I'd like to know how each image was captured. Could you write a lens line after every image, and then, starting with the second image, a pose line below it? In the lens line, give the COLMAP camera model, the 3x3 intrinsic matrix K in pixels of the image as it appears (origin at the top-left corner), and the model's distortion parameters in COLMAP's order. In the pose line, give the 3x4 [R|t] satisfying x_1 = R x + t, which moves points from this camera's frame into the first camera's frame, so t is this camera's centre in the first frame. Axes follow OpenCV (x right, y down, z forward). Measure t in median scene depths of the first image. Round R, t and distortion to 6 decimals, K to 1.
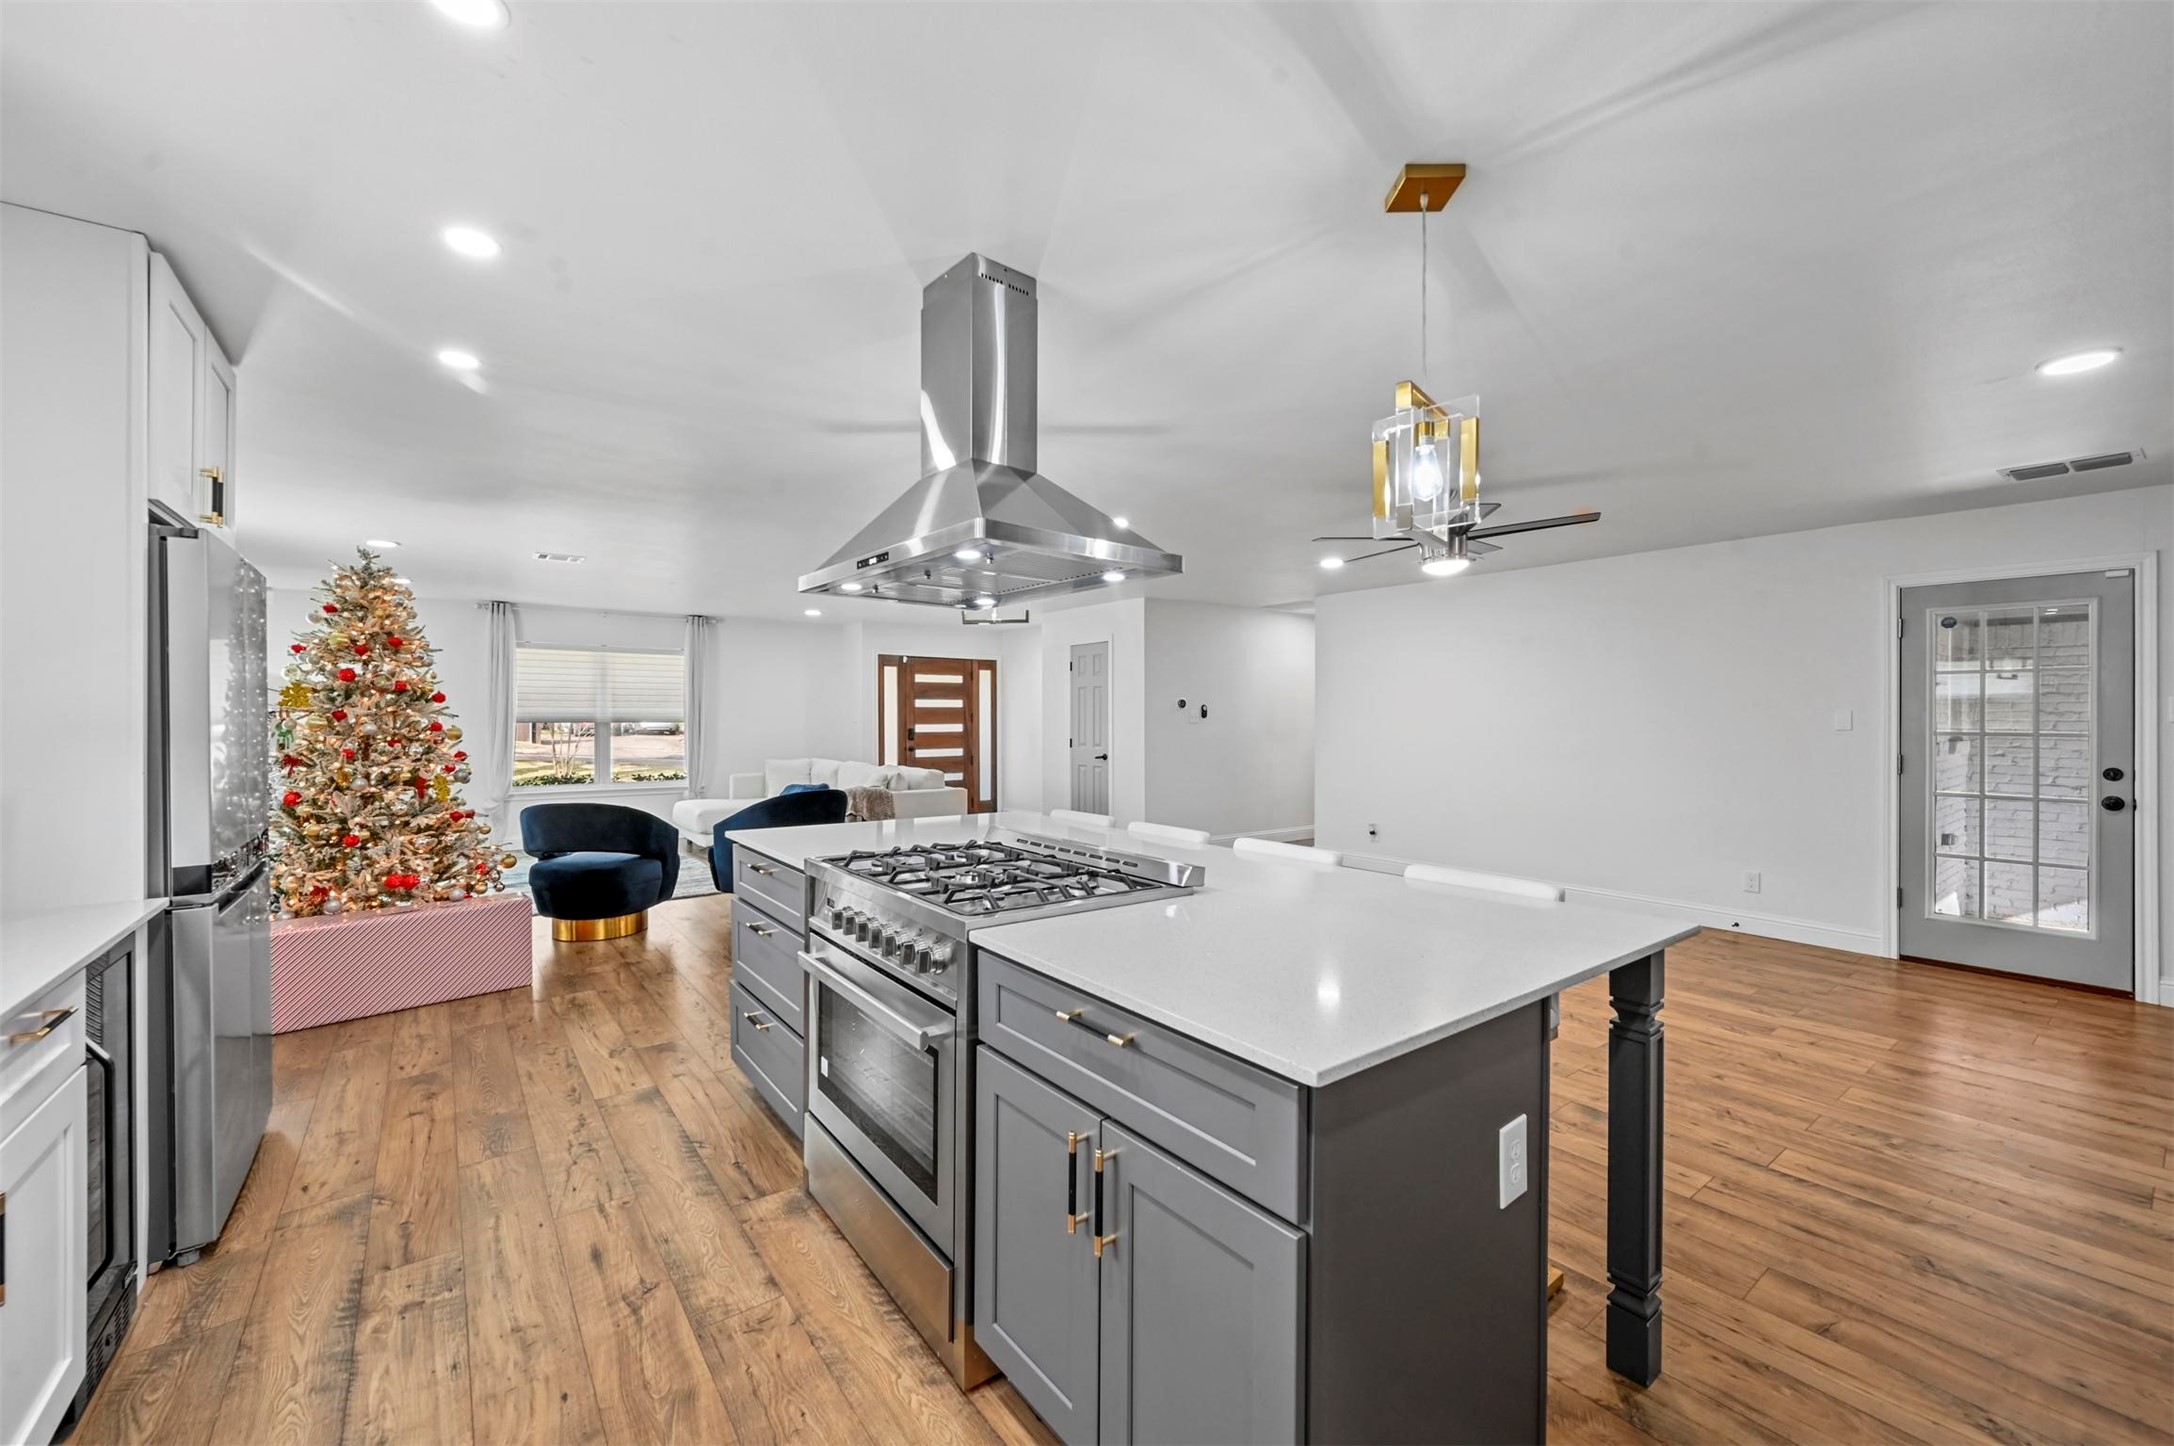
lens RADIAL K [[869.2, 0, 1085.7], [0, 869.2, 719.8], [0, 0, 1]] dist [0.001658, 0.000040]
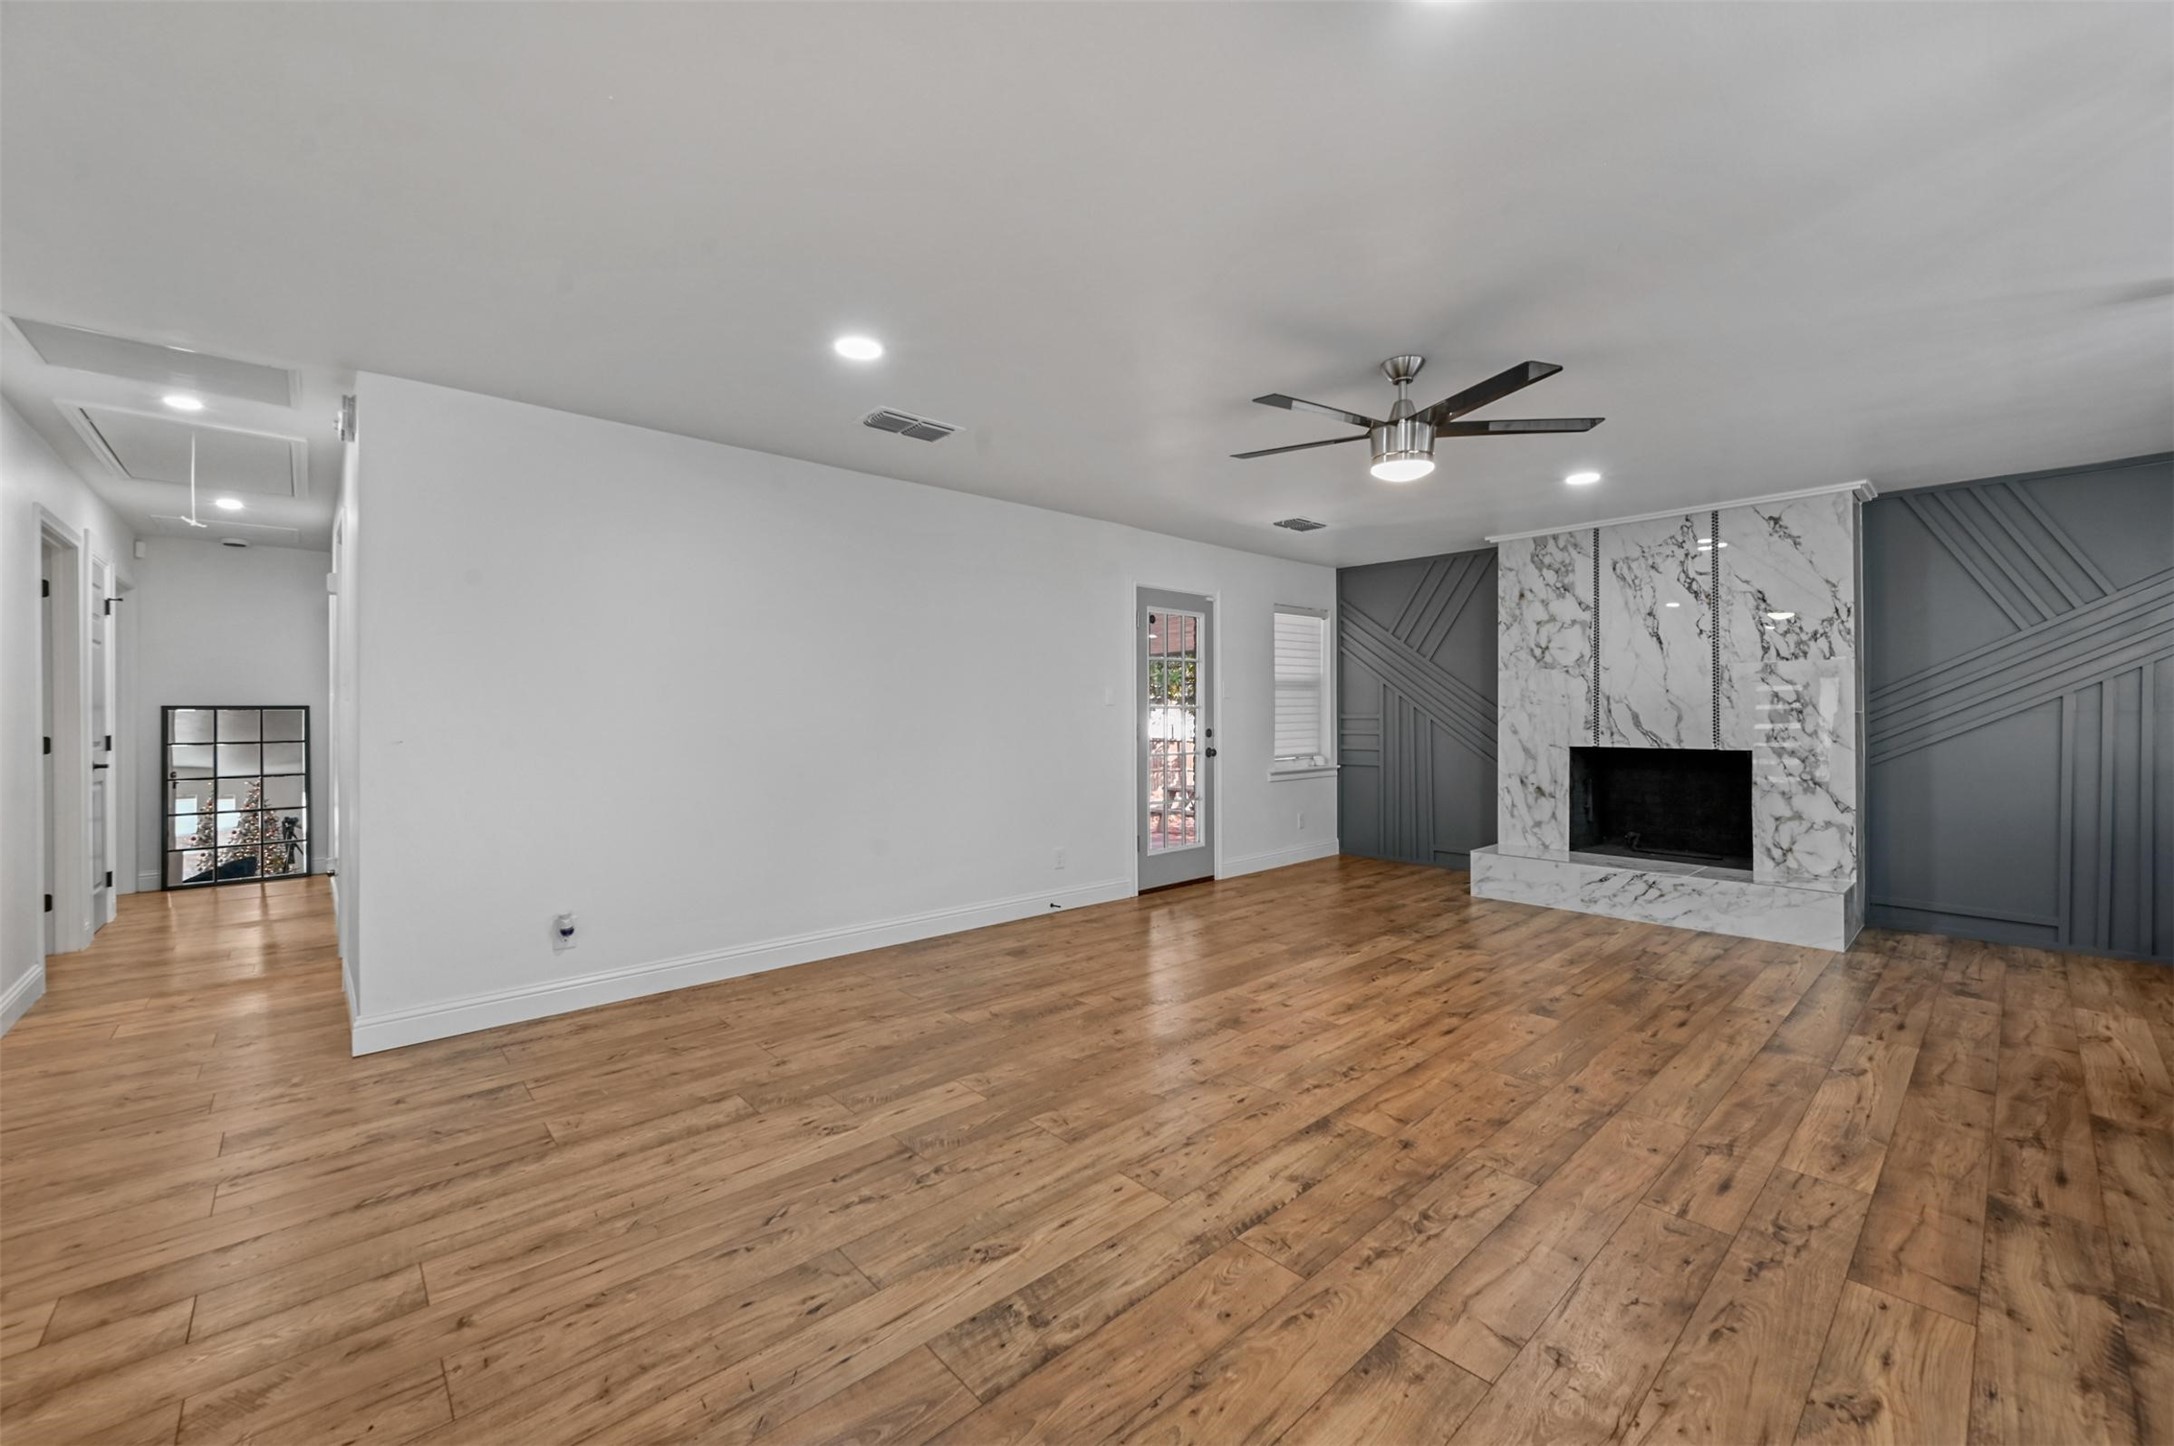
lens RADIAL K [[869.2, 0, 1081.0], [0, 869.2, 714.3], [0, 0, 1]] dist [0.001658, 0.000040]
pose [[-0.081781, -0.009209, 0.996608, -0.294942], [0.004897, 0.999942, 0.009642, 0.015468], [-0.996638, 0.005669, -0.081731, 1.368820]]
